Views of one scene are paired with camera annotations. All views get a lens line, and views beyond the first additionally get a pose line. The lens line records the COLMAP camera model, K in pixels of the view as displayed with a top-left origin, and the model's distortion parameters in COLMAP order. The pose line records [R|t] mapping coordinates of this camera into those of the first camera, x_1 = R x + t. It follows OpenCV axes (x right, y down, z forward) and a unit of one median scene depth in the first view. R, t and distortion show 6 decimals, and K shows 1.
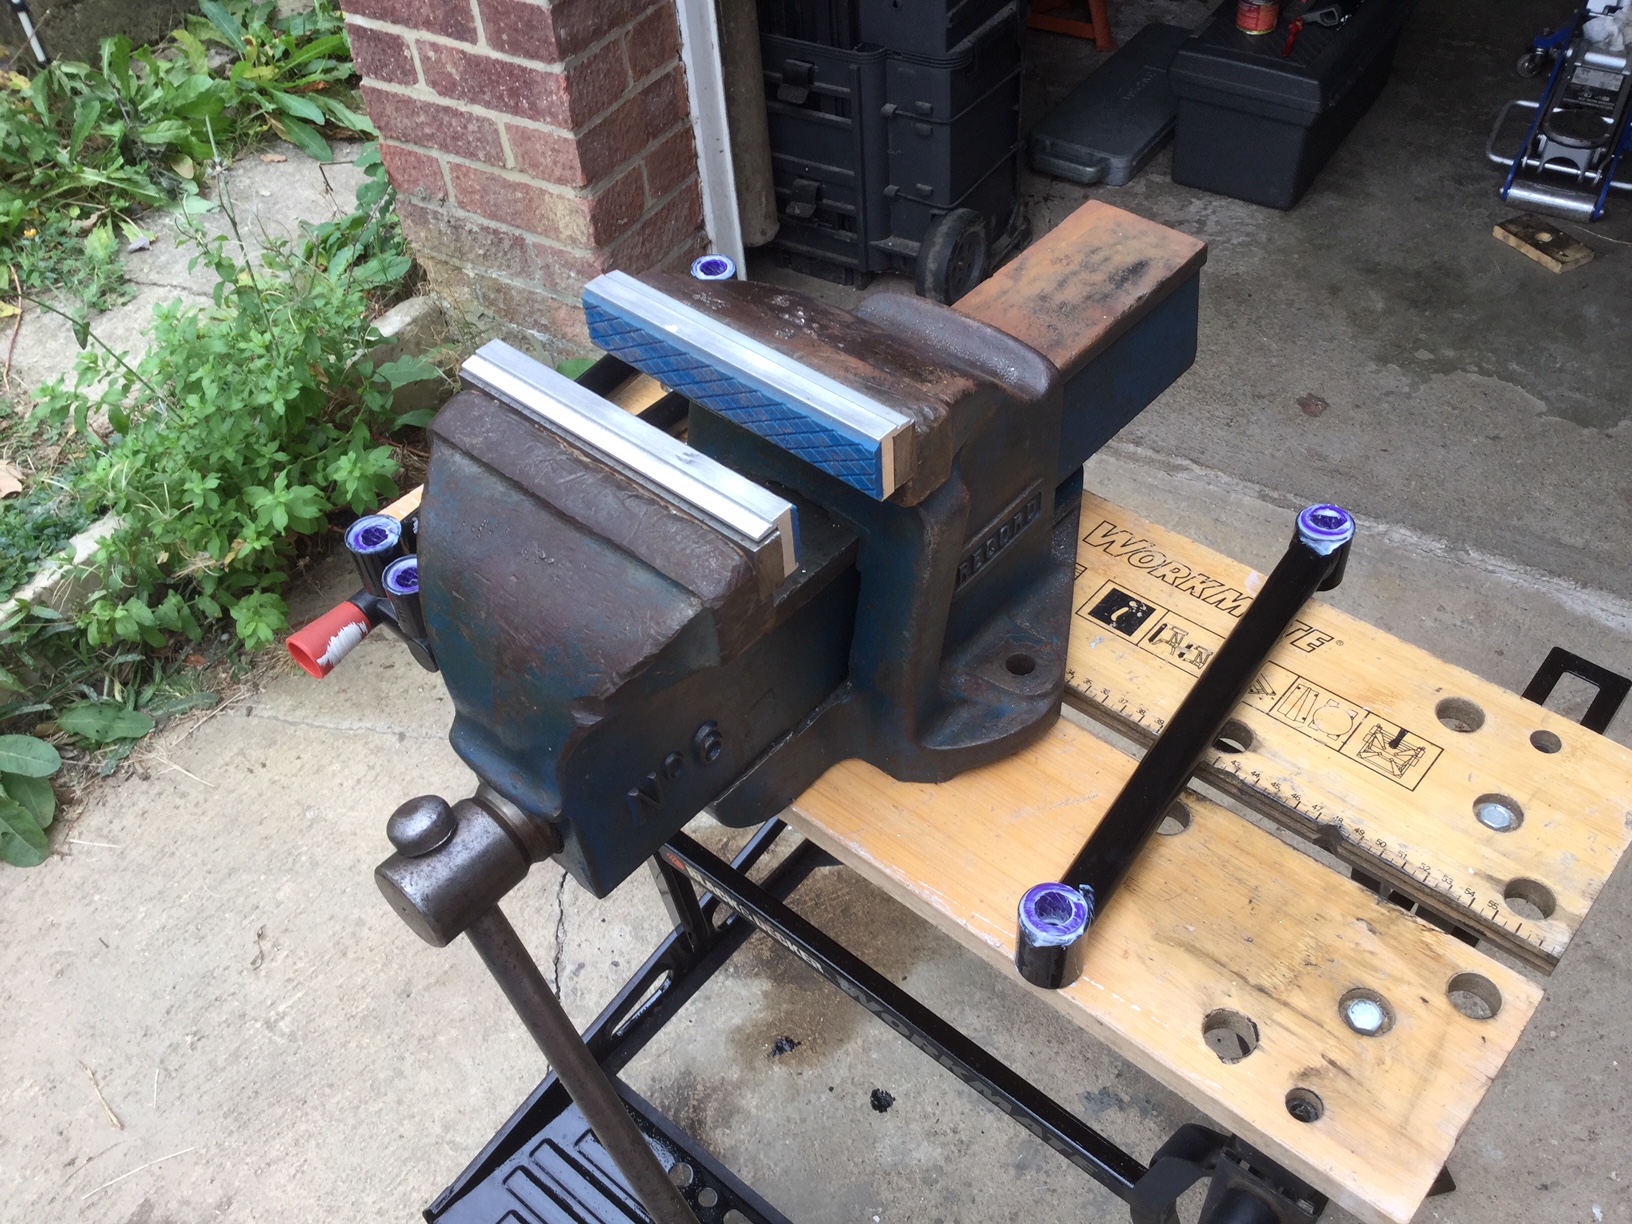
lens RADIAL K [[1483.1, 0, 850.5], [0, 1483.1, 642.3], [0, 0, 1]] dist [0.139013, -0.268852]
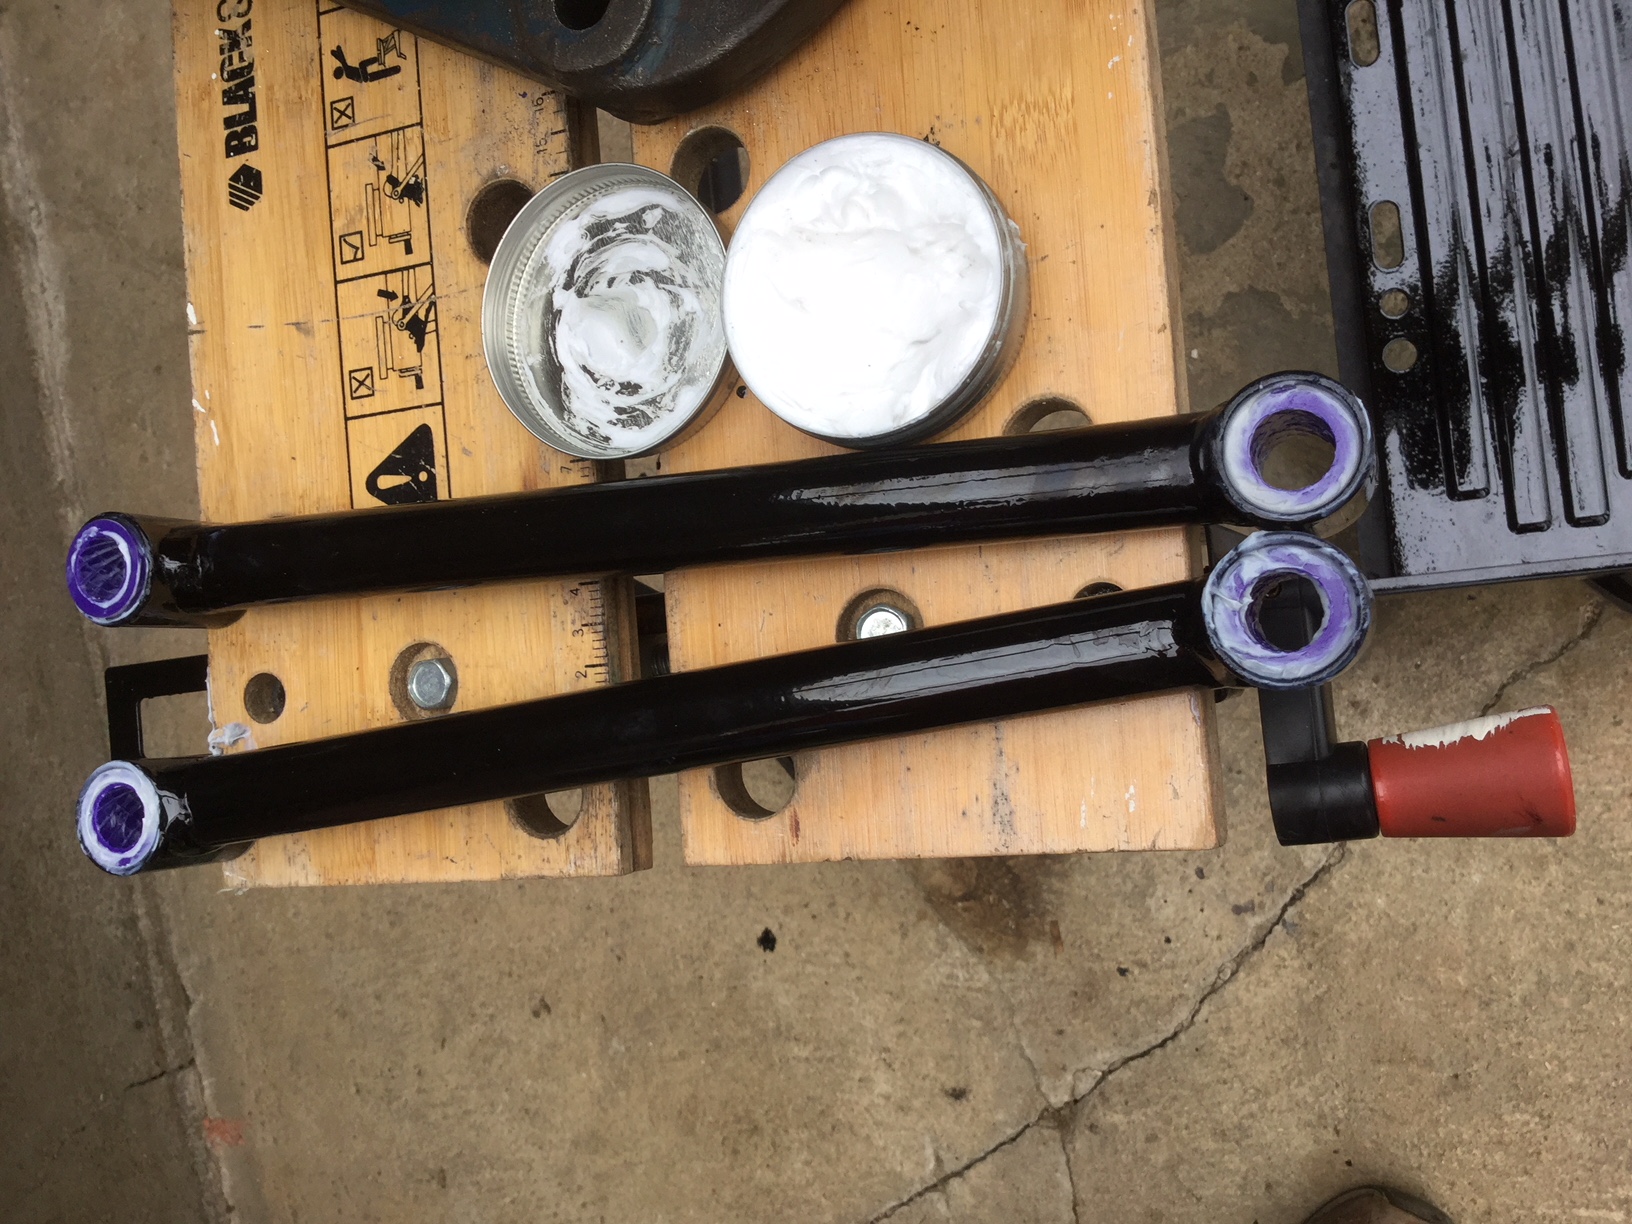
lens RADIAL K [[1499.0, 0, 816.0], [0, 1499.0, 612.0], [0, 0, 1]] dist [0.088273, -0.151377]
pose [[-0.639203, -0.695241, 0.328724, -0.205671], [0.755884, -0.489257, 0.435049, -0.183752], [-0.141633, 0.526562, 0.838256, 0.399544]]
